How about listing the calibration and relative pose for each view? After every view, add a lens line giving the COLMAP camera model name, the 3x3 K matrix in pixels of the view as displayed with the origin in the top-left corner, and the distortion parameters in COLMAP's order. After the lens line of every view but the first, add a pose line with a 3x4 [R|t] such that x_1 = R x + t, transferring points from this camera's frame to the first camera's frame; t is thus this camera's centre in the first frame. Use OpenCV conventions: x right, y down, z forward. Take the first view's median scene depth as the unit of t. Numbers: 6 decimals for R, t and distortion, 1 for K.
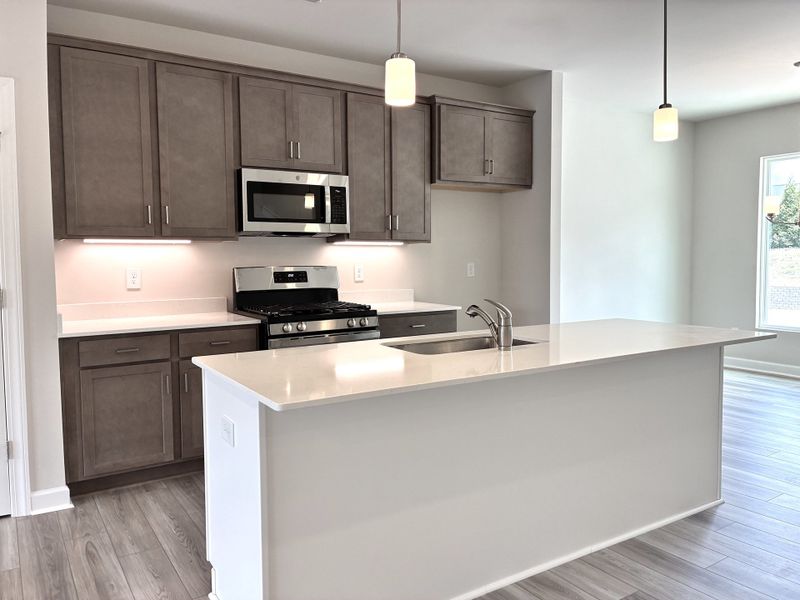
lens RADIAL K [[636.6, 0, 400.9], [0, 636.6, 294.7], [0, 0, 1]] dist [-0.041253, 0.003029]
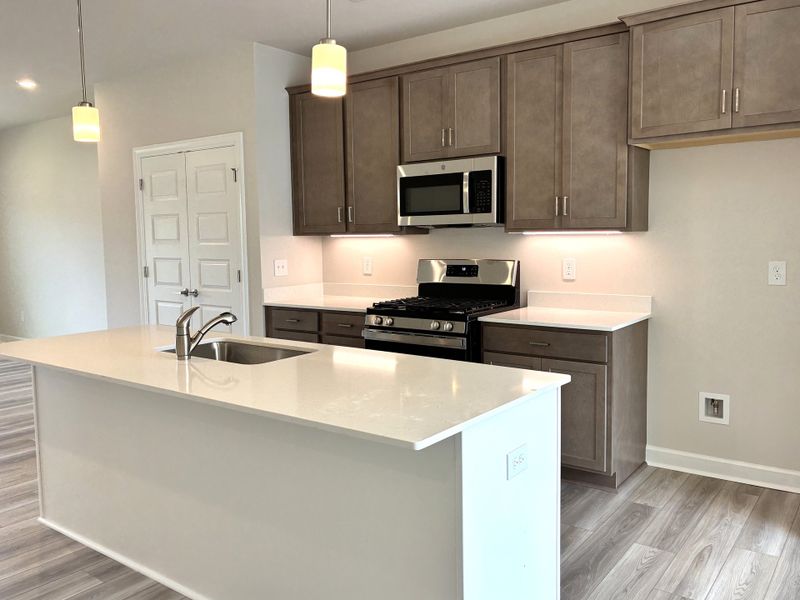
lens RADIAL K [[658.2, 0, 400.7], [0, 658.2, 303.3], [0, 0, 1]] dist [0.000515, -0.016324]
pose [[0.348224, 0.081611, -0.933852, 0.719624], [-0.056704, 0.996213, 0.065917, -0.039237], [0.935695, 0.030000, 0.351533, 0.569702]]
